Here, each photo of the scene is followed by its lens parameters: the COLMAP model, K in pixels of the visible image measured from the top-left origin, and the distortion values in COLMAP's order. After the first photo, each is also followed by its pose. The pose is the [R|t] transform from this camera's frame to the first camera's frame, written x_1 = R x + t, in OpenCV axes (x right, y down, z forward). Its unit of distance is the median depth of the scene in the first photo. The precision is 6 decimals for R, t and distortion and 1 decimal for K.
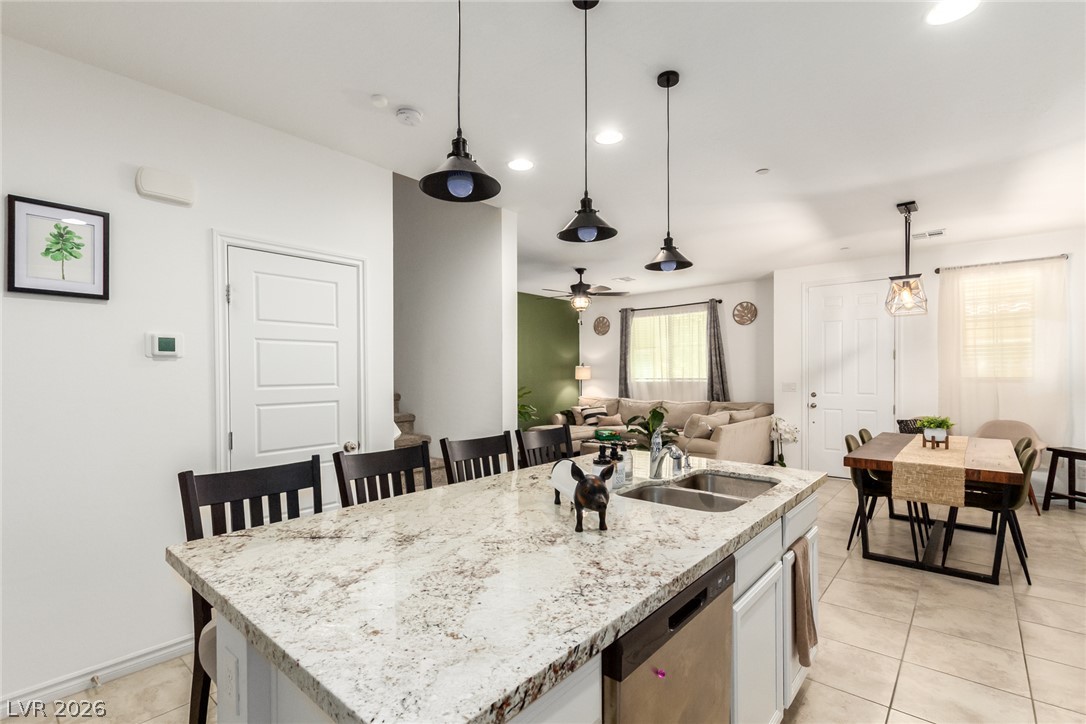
lens RADIAL K [[498.8, 0, 548.4], [0, 498.8, 372.6], [0, 0, 1]] dist [0.006210, -0.002836]
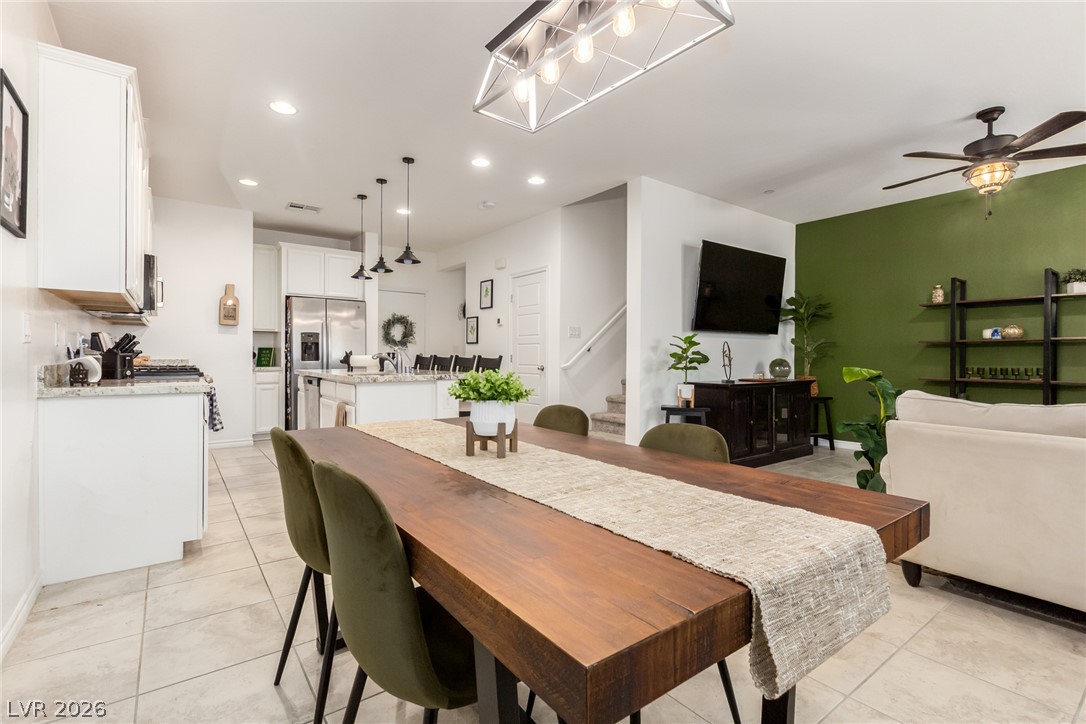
lens RADIAL K [[498.8, 0, 544.9], [0, 498.8, 358.5], [0, 0, 1]] dist [0.006210, -0.002836]
pose [[-0.230043, 0.013492, -0.973087, 0.583872], [-0.001477, 0.999898, 0.014213, 0.034960], [0.973179, 0.004707, -0.229999, 0.583429]]
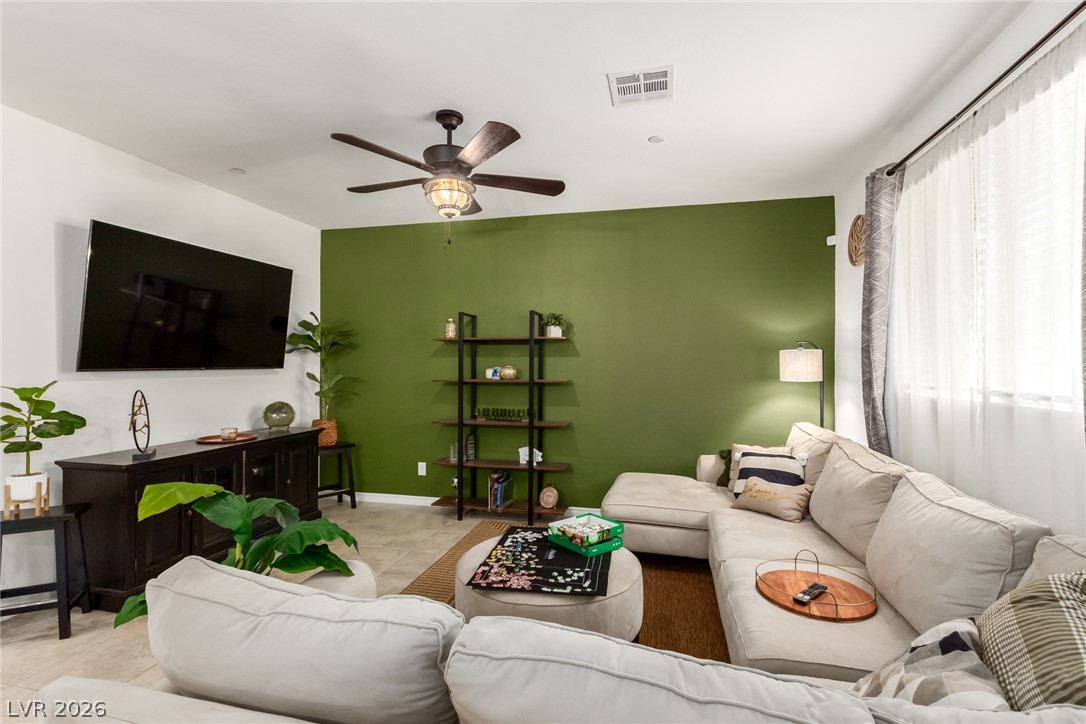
lens RADIAL K [[498.8, 0, 546.6], [0, 498.8, 364.6], [0, 0, 1]] dist [0.006210, -0.002836]
pose [[0.451209, 0.009124, -0.892372, 0.411702], [-0.007326, 0.999952, 0.006520, -0.002033], [0.892388, 0.003595, 0.451254, 0.766295]]
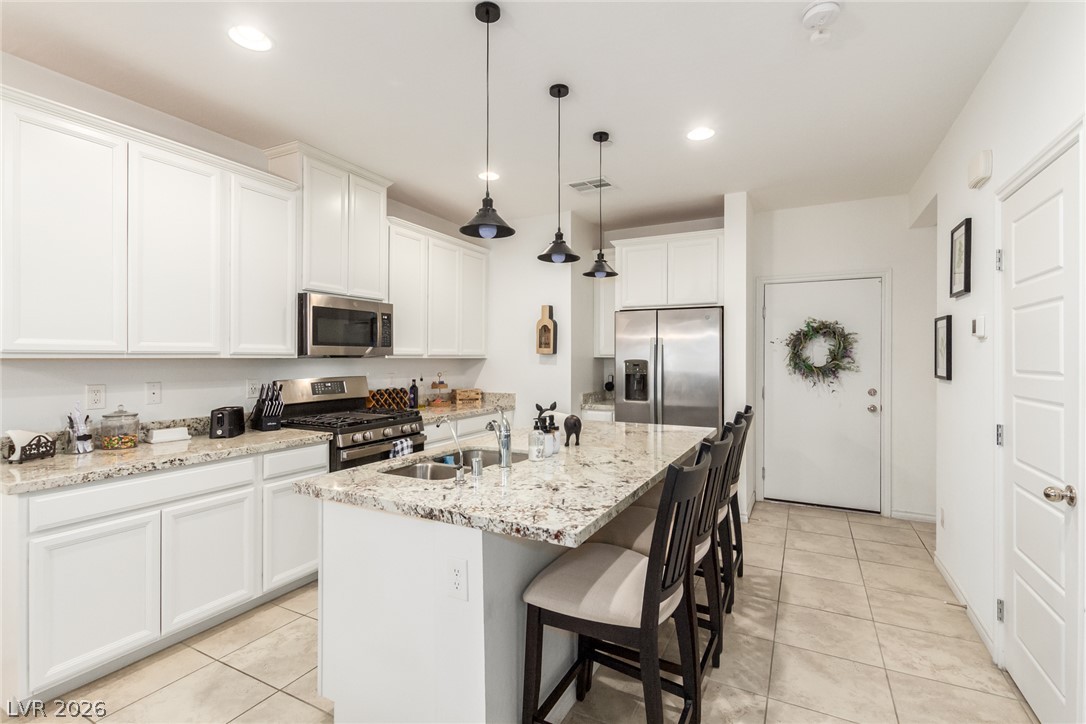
lens RADIAL K [[498.8, 0, 529.7], [0, 498.8, 357.8], [0, 0, 1]] dist [0.006210, -0.002836]
pose [[-0.980956, 0.008272, -0.194054, 0.104622], [0.008047, 0.999966, 0.001945, -0.000276], [0.194063, 0.000346, -0.980989, 0.565242]]
